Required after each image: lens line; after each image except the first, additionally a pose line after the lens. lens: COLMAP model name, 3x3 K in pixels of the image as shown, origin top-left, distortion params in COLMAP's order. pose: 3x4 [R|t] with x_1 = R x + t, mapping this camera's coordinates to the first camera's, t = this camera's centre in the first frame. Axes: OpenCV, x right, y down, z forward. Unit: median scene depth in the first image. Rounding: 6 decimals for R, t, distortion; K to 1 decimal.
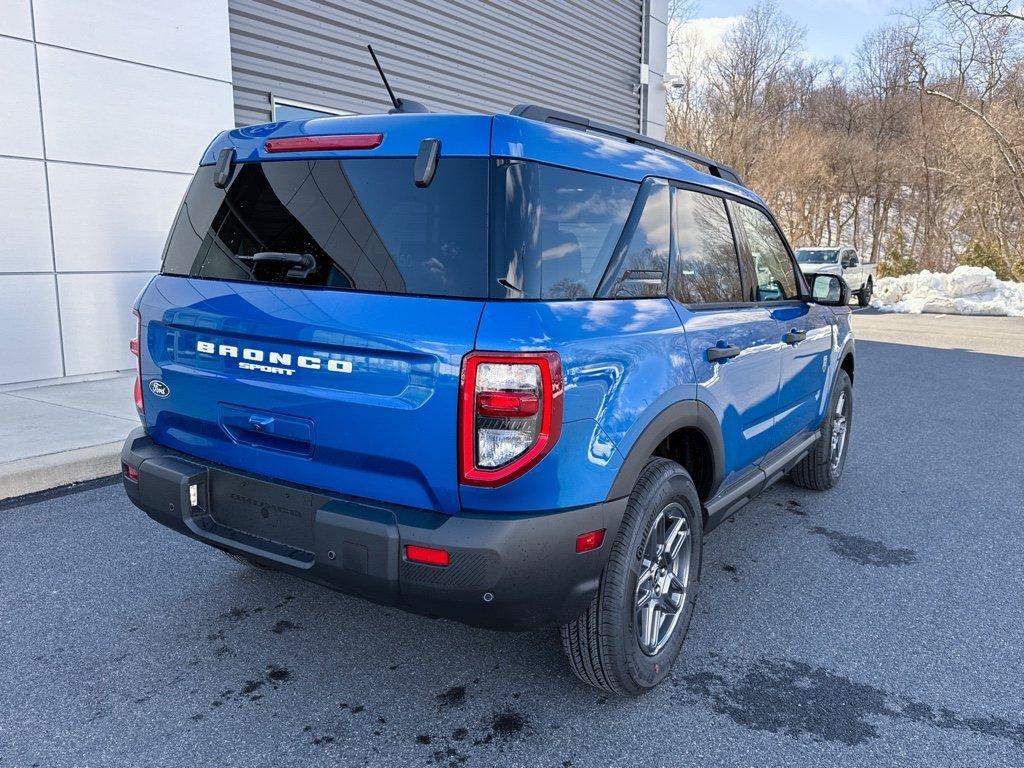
lens RADIAL K [[814.0, 0, 520.6], [0, 814.0, 388.3], [0, 0, 1]] dist [0.030490, -0.025766]
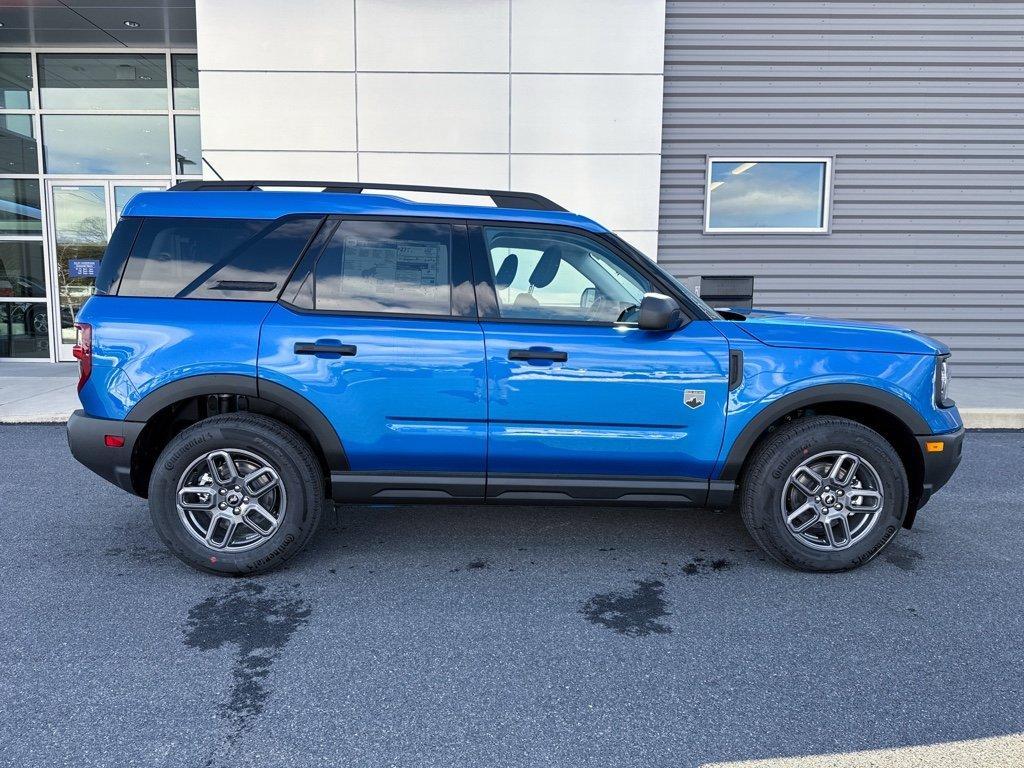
lens RADIAL K [[723.3, 0, 488.9], [0, 723.3, 401.1], [0, 0, 1]] dist [0.033688, -0.034309]
pose [[0.542974, 0.106819, -0.832928, 1.430396], [-0.136171, 0.989949, 0.038188, -0.035629], [0.828636, 0.092686, 0.552062, 0.681329]]
